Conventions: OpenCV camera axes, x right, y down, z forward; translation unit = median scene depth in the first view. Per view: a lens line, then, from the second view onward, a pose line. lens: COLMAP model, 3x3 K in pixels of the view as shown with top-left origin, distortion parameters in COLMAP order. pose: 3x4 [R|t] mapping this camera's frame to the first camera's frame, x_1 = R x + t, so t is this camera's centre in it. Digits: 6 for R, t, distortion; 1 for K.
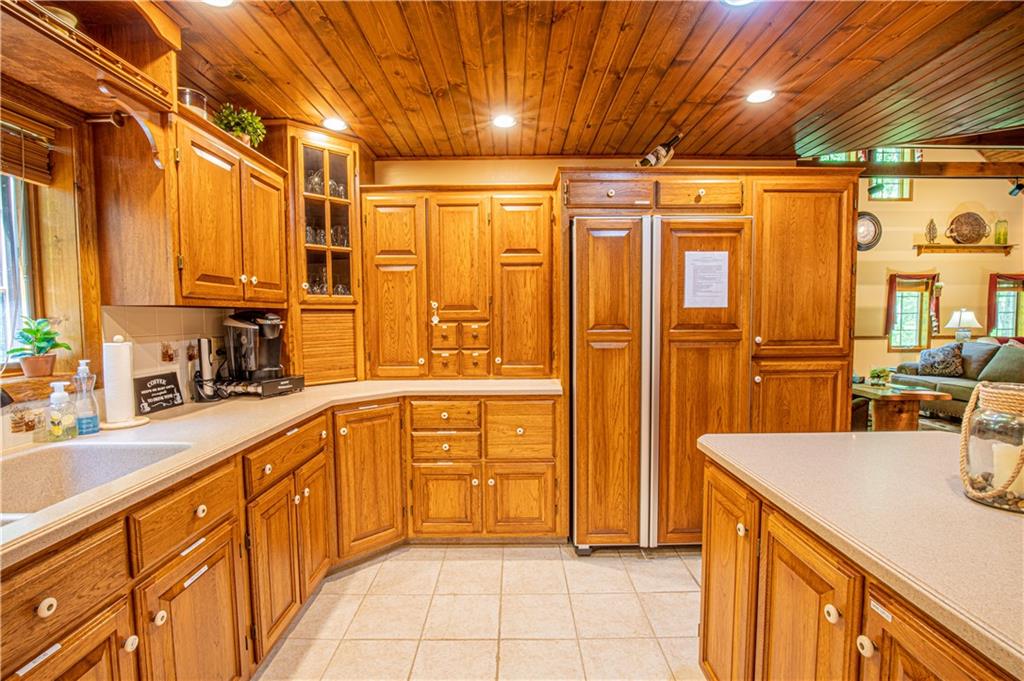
lens RADIAL K [[475.4, 0, 512.4], [0, 475.4, 344.5], [0, 0, 1]] dist [-0.040643, 0.010285]
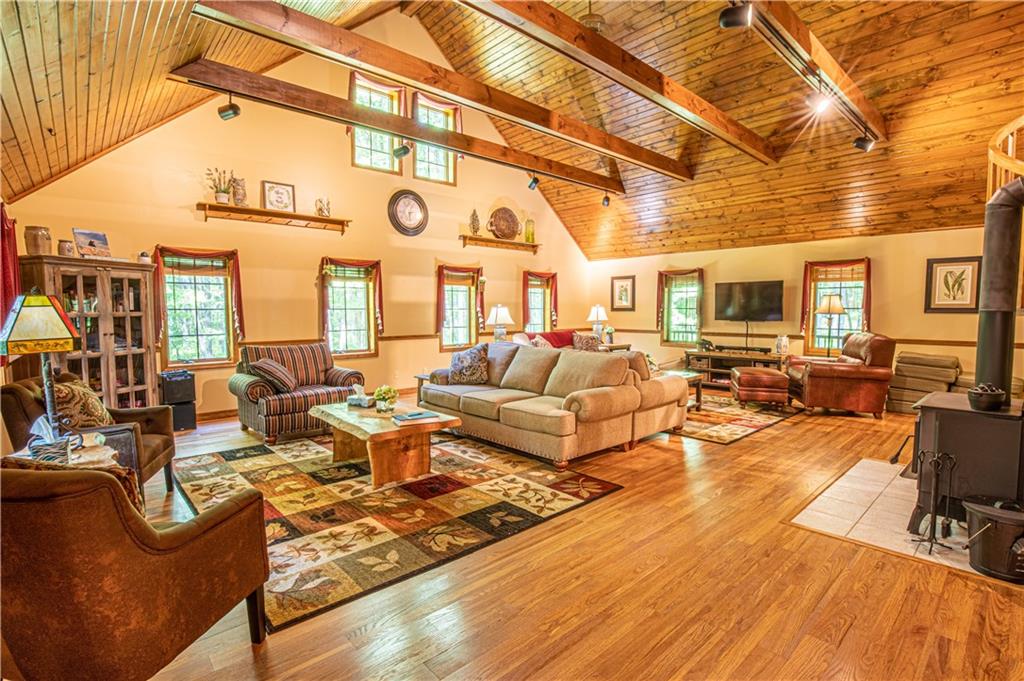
lens RADIAL K [[484.5, 0, 516.1], [0, 484.5, 345.1], [0, 0, 1]] dist [-0.038998, 0.008329]
pose [[0.737376, -0.043245, 0.674096, 0.387634], [0.036311, 0.999043, 0.024371, -0.019996], [-0.674505, 0.006507, 0.738241, 0.284289]]
